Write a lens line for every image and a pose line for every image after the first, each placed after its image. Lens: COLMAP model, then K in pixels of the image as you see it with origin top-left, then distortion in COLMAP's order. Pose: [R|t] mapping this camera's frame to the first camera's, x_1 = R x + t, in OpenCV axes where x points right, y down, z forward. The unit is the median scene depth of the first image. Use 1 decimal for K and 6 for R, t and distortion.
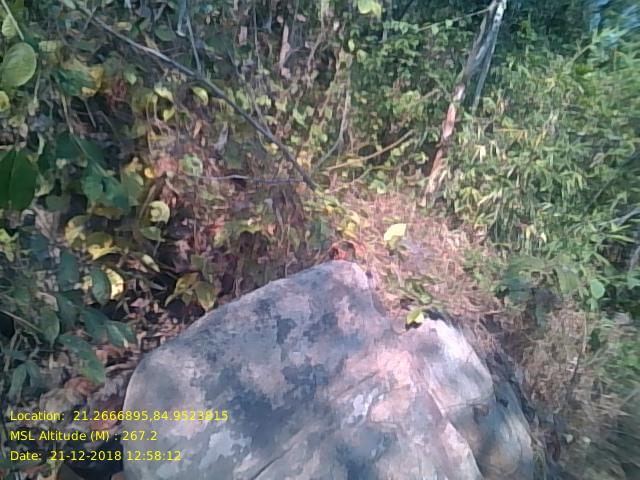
lens RADIAL K [[525.2, 0, 317.8], [0, 525.2, 234.6], [0, 0, 1]] dist [0.089226, -0.135481]
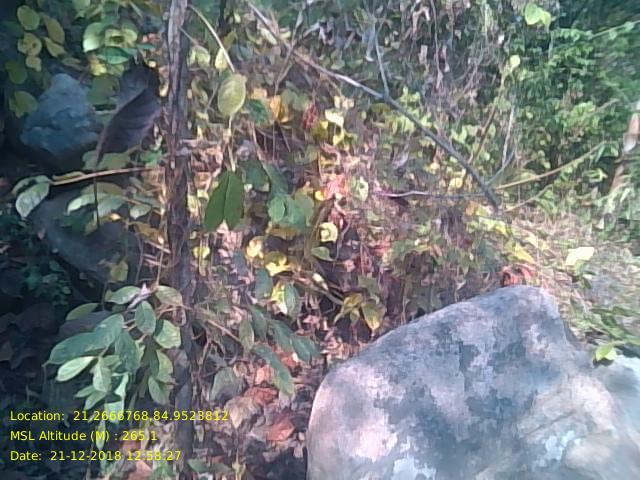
lens RADIAL K [[525.2, 0, 312.8], [0, 525.2, 233.7], [0, 0, 1]] dist [0.089226, -0.135481]
pose [[0.958752, 0.002538, -0.284234, -0.031552], [-0.015449, 0.998947, -0.043191, 0.003845], [0.283825, 0.045801, 0.957782, 0.004534]]
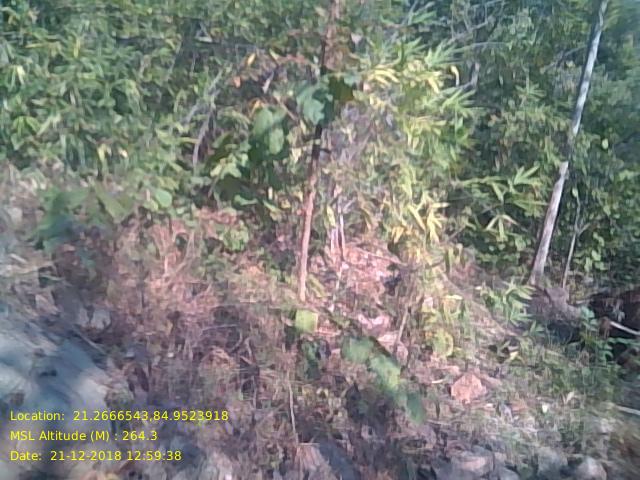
lens RADIAL K [[525.2, 0, 321.7], [0, 525.2, 243.3], [0, 0, 1]] dist [0.089226, -0.135481]
pose [[0.747660, -0.348100, 0.565536, 0.264709], [0.244476, 0.936076, 0.252969, 0.007035], [-0.617443, -0.050875, 0.784969, 0.043400]]
